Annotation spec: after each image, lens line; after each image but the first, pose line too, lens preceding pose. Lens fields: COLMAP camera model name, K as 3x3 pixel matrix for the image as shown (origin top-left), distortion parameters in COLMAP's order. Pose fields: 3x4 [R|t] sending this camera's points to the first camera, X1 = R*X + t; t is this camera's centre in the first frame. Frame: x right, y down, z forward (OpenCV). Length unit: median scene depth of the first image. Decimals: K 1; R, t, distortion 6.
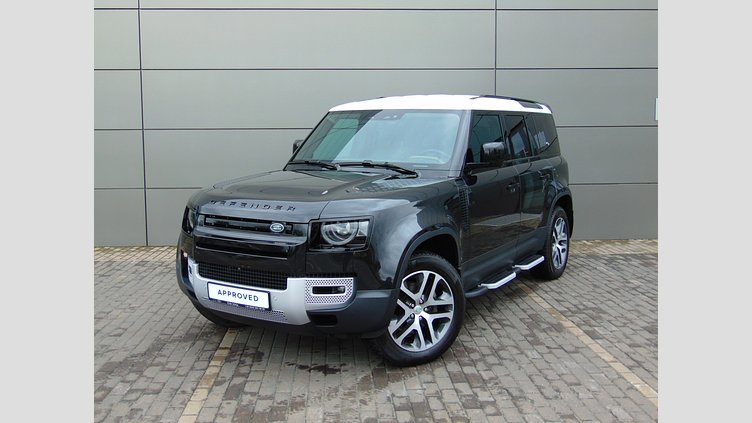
lens RADIAL K [[689.8, 0, 376.0], [0, 689.8, 211.5], [0, 0, 1]] dist [0.002340, 0.005238]
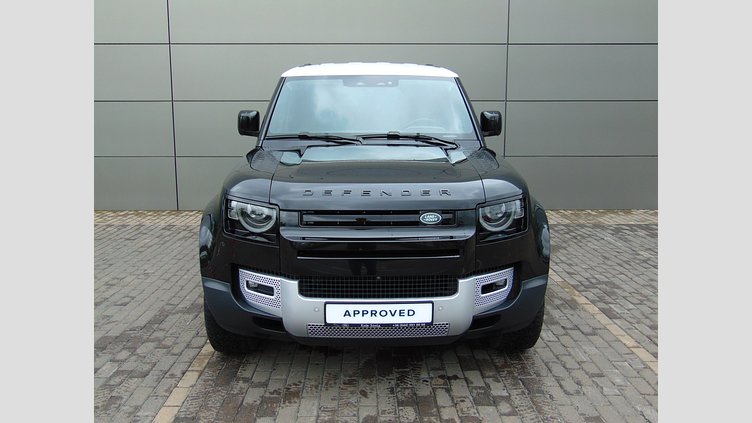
lens RADIAL K [[586.7, 0, 376.0], [0, 586.7, 211.5], [0, 0, 1]] dist [-0.006423, -0.000581]
pose [[0.999339, 0.012116, -0.034277, 0.017352], [-0.010172, 0.998360, 0.056341, -0.005757], [0.034903, -0.055955, 0.997823, 0.197802]]
